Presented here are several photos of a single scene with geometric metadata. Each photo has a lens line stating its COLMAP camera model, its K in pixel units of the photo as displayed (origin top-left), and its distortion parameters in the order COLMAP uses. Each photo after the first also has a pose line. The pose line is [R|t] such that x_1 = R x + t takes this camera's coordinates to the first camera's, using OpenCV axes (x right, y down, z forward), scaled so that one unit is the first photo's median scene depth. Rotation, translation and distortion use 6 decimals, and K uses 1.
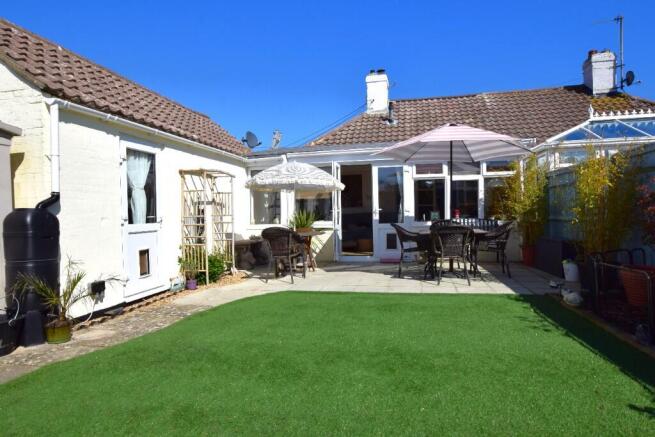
lens RADIAL K [[363.3, 0, 327.5], [0, 363.3, 218.5], [0, 0, 1]] dist [-0.000112, -0.000046]
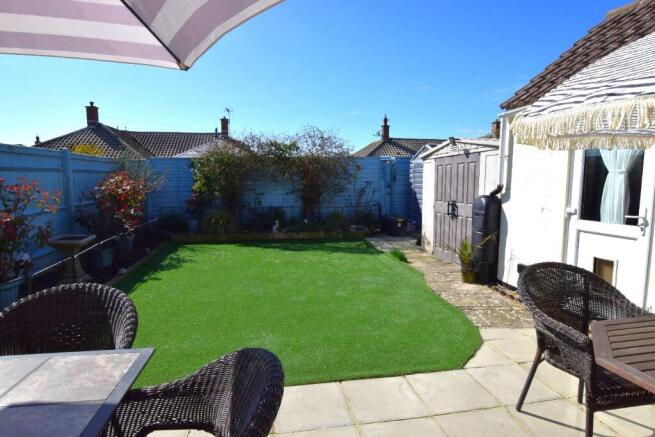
lens RADIAL K [[361.0, 0, 327.5], [0, 361.0, 218.5], [0, 0, 1]] dist [-0.000005, -0.000021]
pose [[-0.921595, 0.052684, -0.384560, 0.300096], [0.003811, 0.991926, 0.126759, -0.097463], [0.388134, 0.115355, -0.914355, 1.623594]]
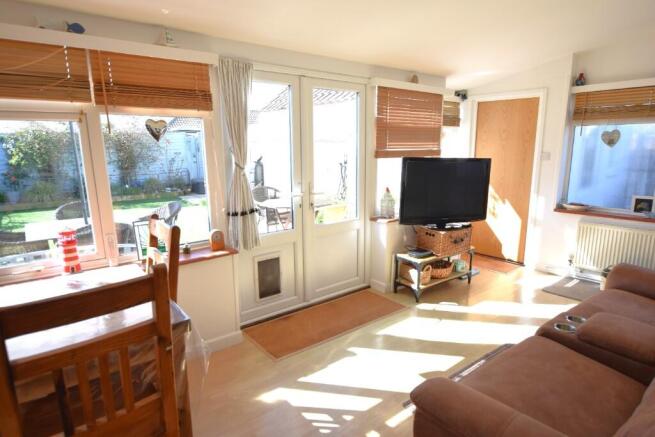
lens RADIAL K [[380.2, 0, 327.5], [0, 380.2, 218.5], [0, 0, 1]] dist [-0.000598, -0.000071]
pose [[-0.616742, 0.167264, -0.769189, 0.801153], [0.002761, 0.977617, 0.210374, -0.154543], [0.787160, 0.127623, -0.603400, 2.372335]]
